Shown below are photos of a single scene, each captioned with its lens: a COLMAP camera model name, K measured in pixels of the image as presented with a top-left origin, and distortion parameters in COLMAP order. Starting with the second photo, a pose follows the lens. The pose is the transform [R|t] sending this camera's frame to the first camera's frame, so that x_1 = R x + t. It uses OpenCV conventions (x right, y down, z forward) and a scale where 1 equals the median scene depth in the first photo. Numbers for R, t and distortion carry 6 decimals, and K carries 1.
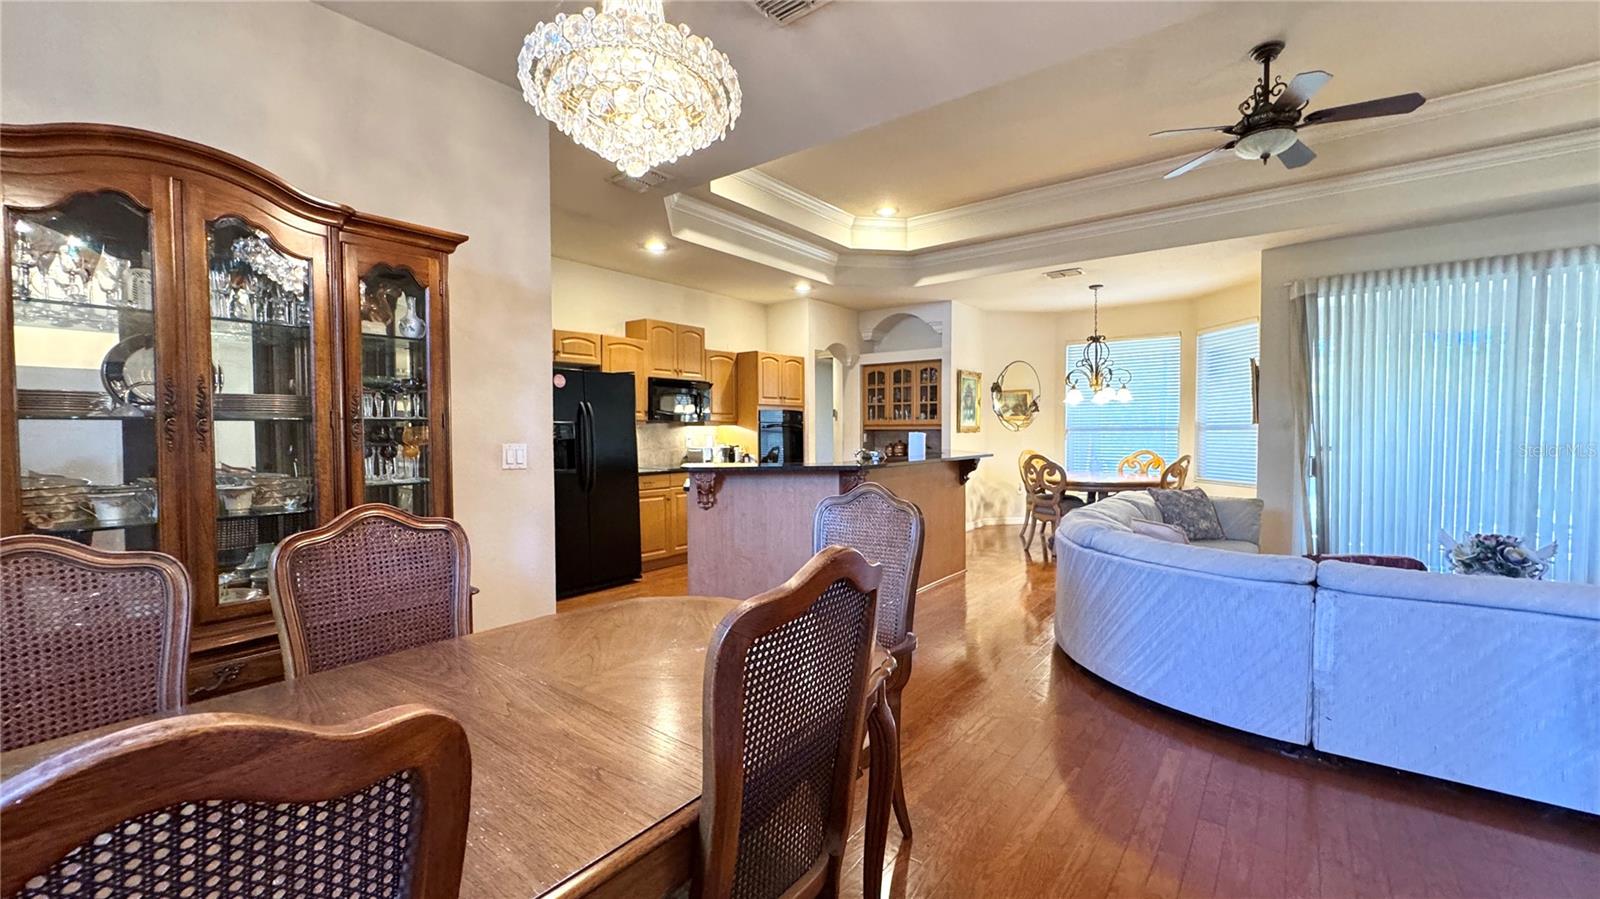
lens RADIAL K [[644.4, 0, 798.9], [0, 644.4, 451.3], [0, 0, 1]] dist [0.001780, -0.000109]
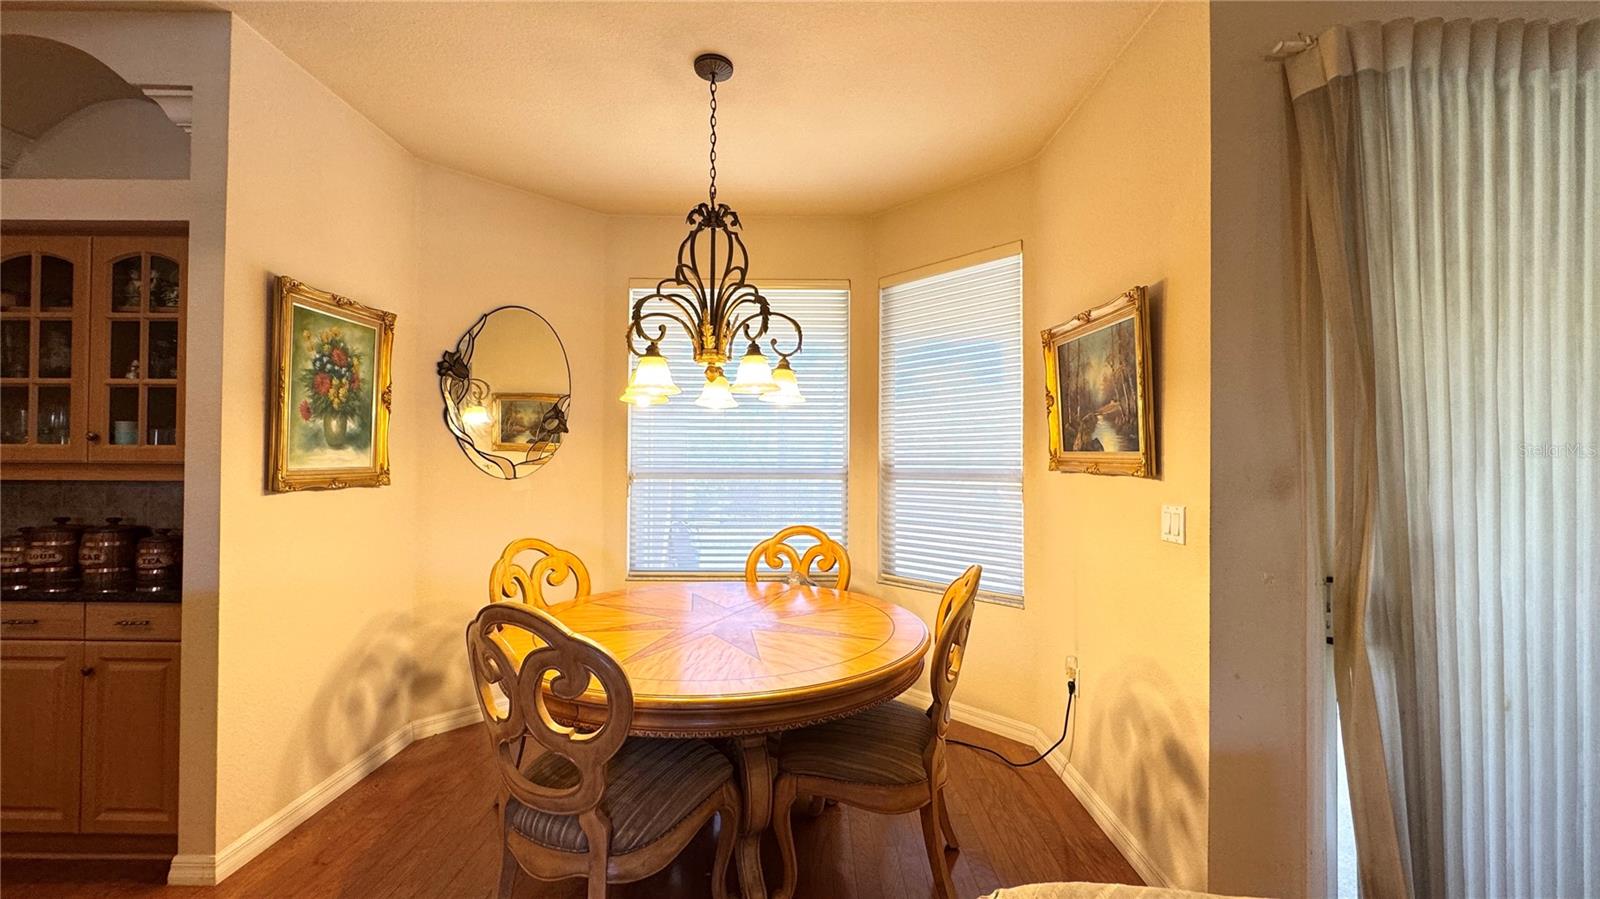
lens RADIAL K [[644.4, 0, 798.9], [0, 644.4, 451.3], [0, 0, 1]] dist [0.001780, -0.000109]
pose [[0.792755, 0.016736, 0.609310, 0.355983], [0.011749, 0.999018, -0.042726, -0.044702], [-0.609427, 0.041030, 0.791780, 0.866277]]
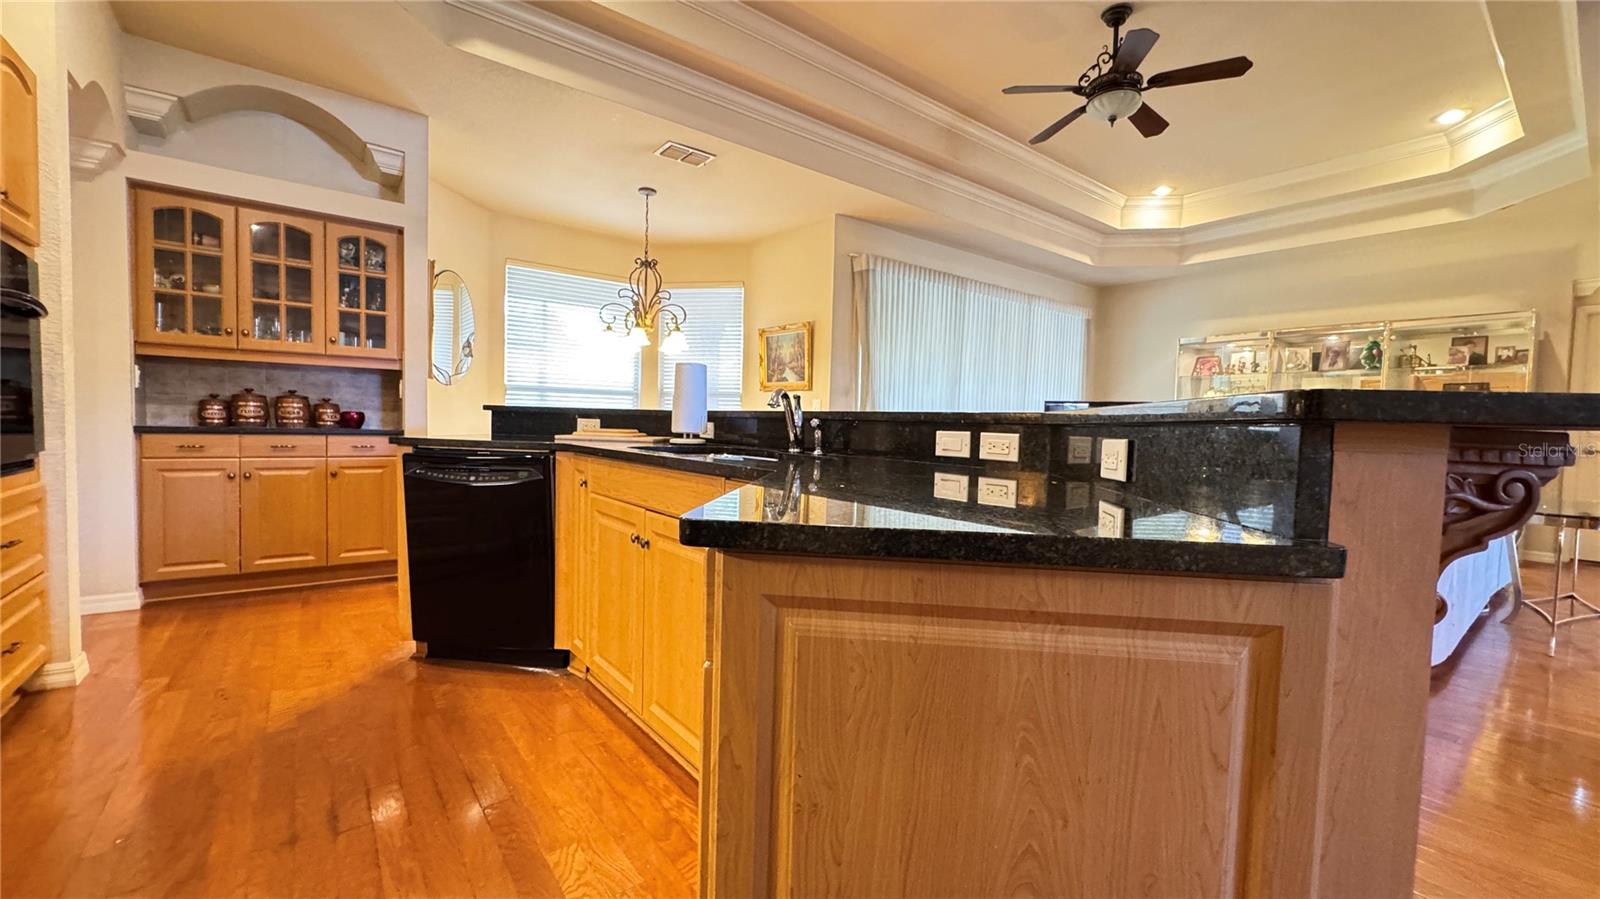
lens RADIAL K [[639.5, 0, 799.9], [0, 639.5, 451.7], [0, 0, 1]] dist [-0.003383, 0.000305]
pose [[0.248642, -0.033831, 0.968004, -0.250330], [0.005530, 0.999423, 0.033509, 0.019673], [-0.968580, -0.002979, 0.248686, 0.795576]]
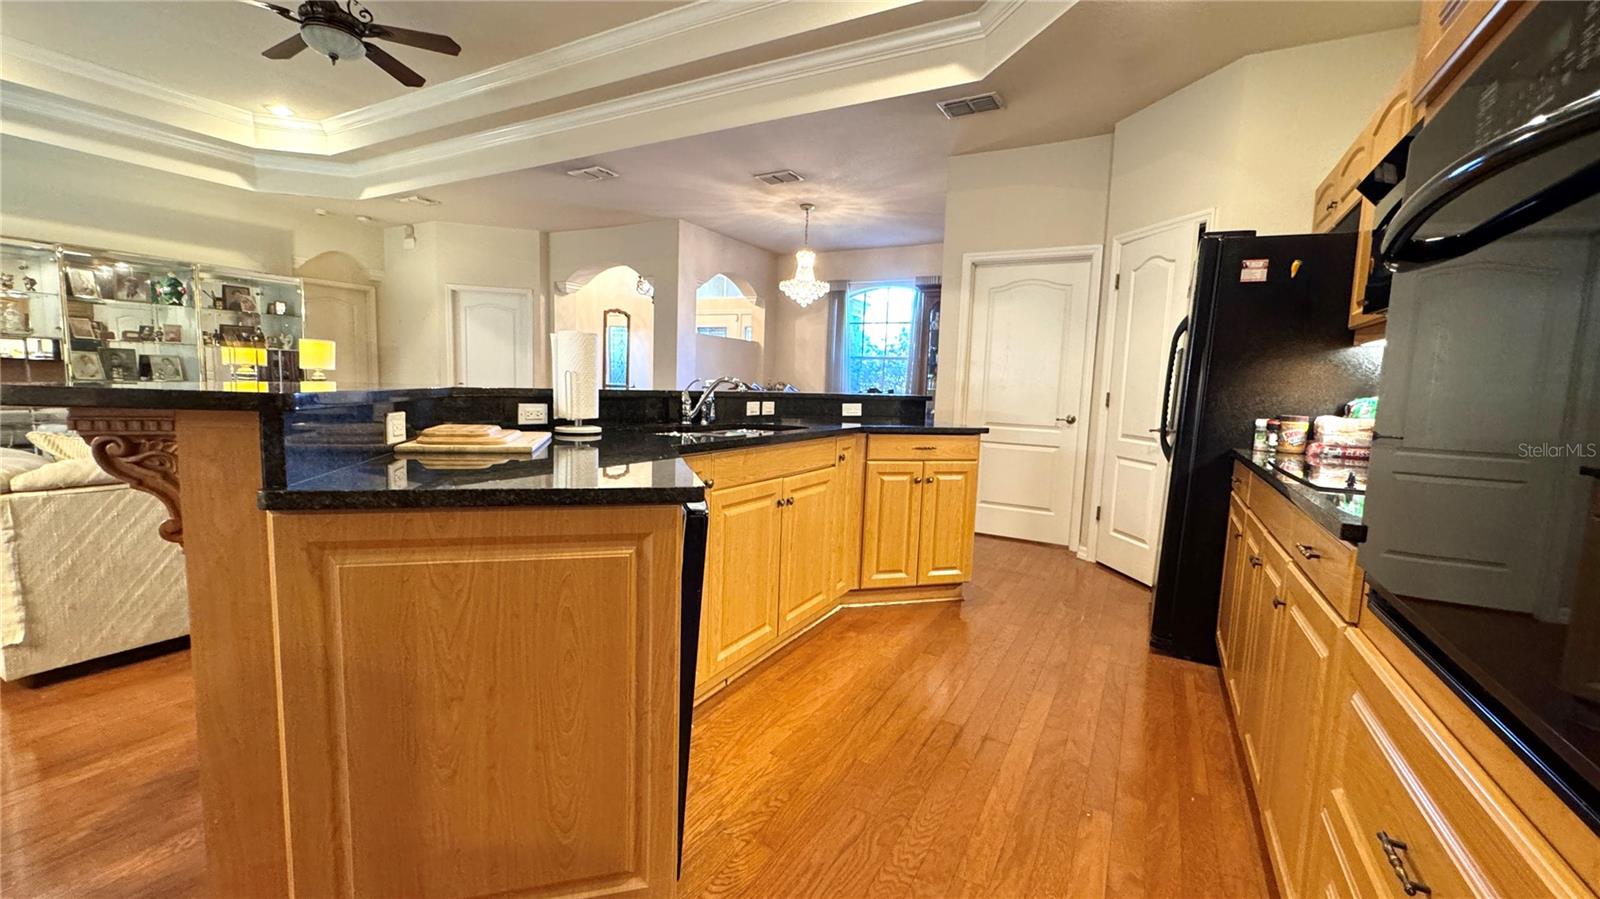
lens RADIAL K [[639.1, 0, 800.2], [0, 639.1, 450.9], [0, 0, 1]] dist [-0.003439, 0.000555]
pose [[-0.987563, -0.014411, -0.156564, 0.110269], [-0.036158, 0.989917, 0.136958, -0.016286], [0.153012, 0.140916, -0.978126, 1.378094]]
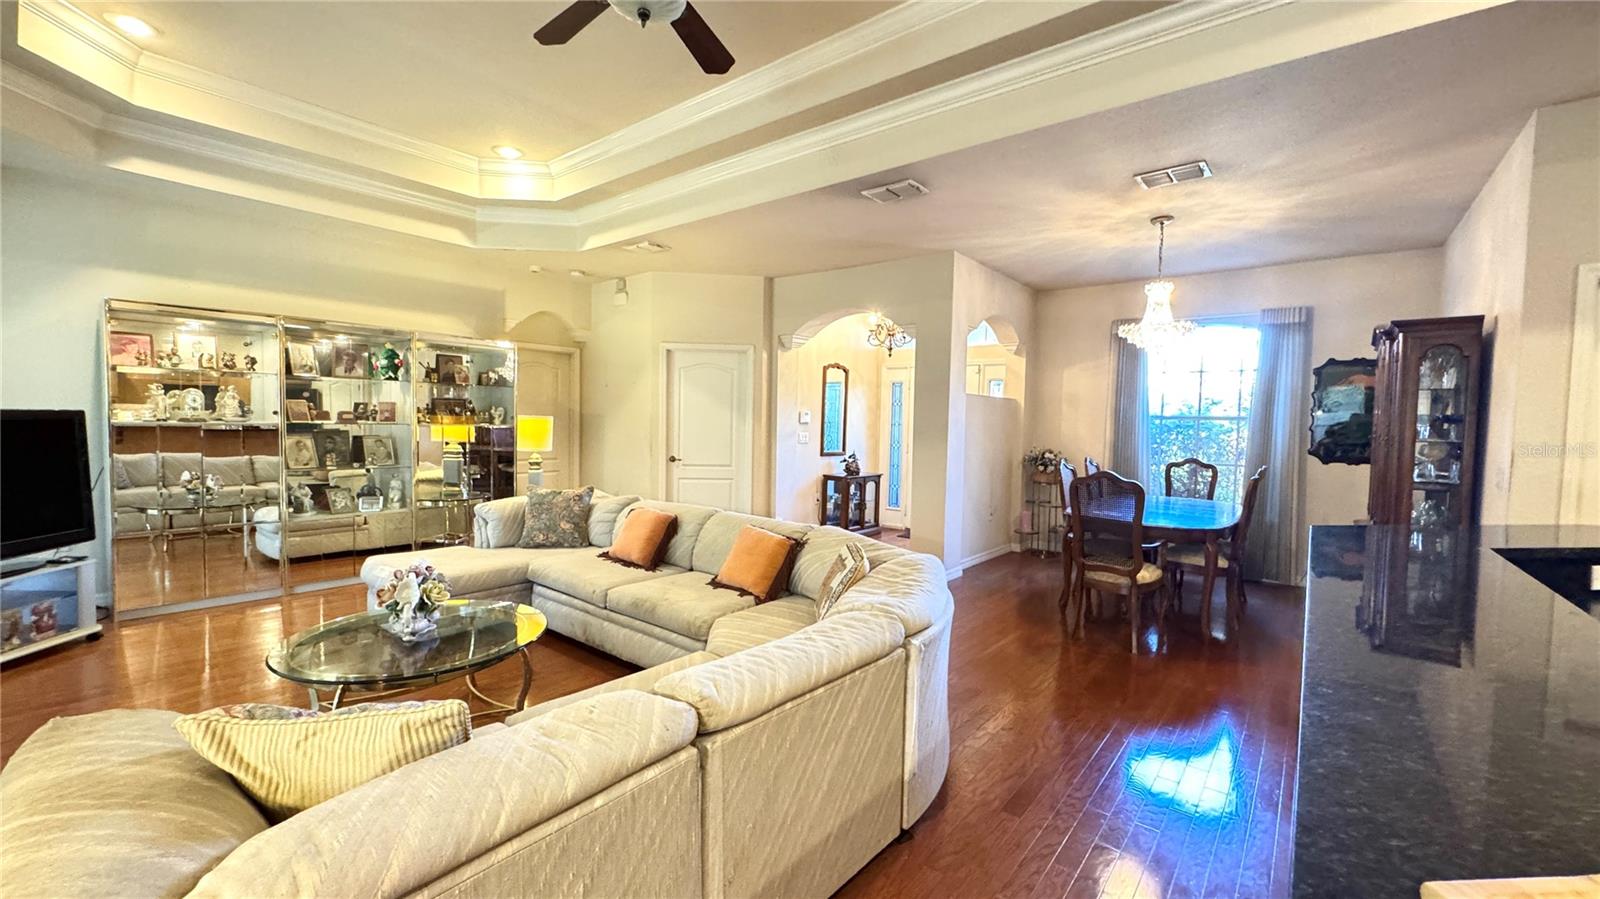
lens RADIAL K [[636.5, 0, 800.0], [0, 636.5, 449.5], [0, 0, 1]] dist [-0.001944, 0.000104]
pose [[-0.999599, -0.016897, 0.022716, 0.352065], [-0.015090, 0.996879, 0.077483, -0.052378], [-0.023955, 0.077109, -0.996735, 1.070300]]
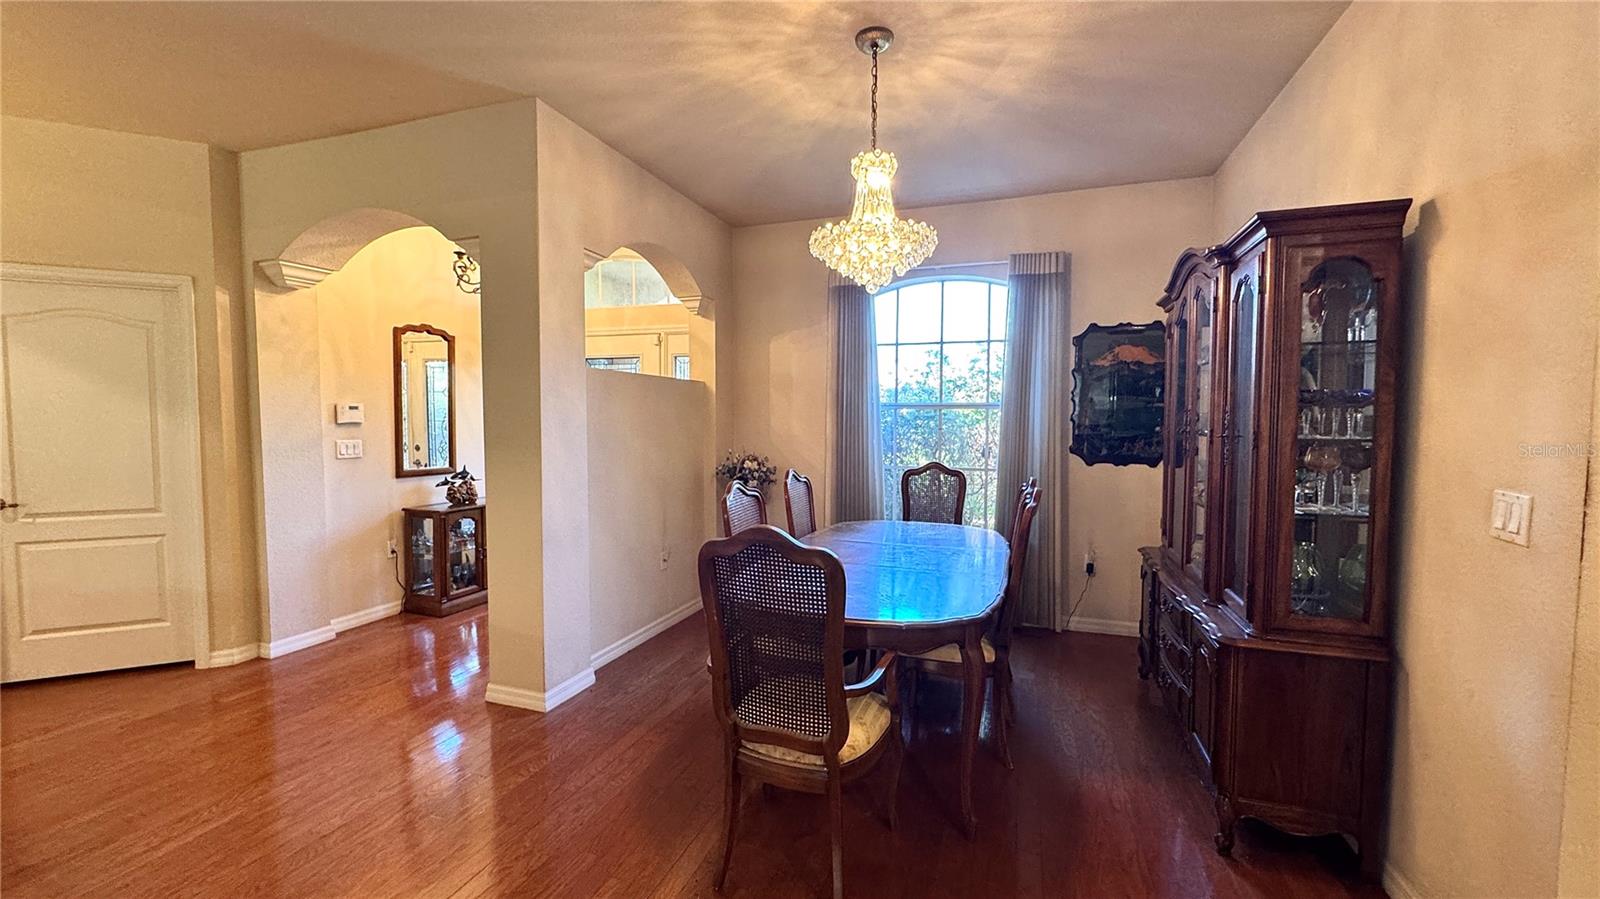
lens RADIAL K [[637.6, 0, 801.7], [0, 637.6, 452.6], [0, 0, 1]] dist [-0.002274, -0.000185]
pose [[-0.947162, 0.019256, -0.320177, 0.120564], [-0.008580, 0.996318, 0.085302, -0.040980], [0.320641, 0.083542, -0.943510, 0.673556]]
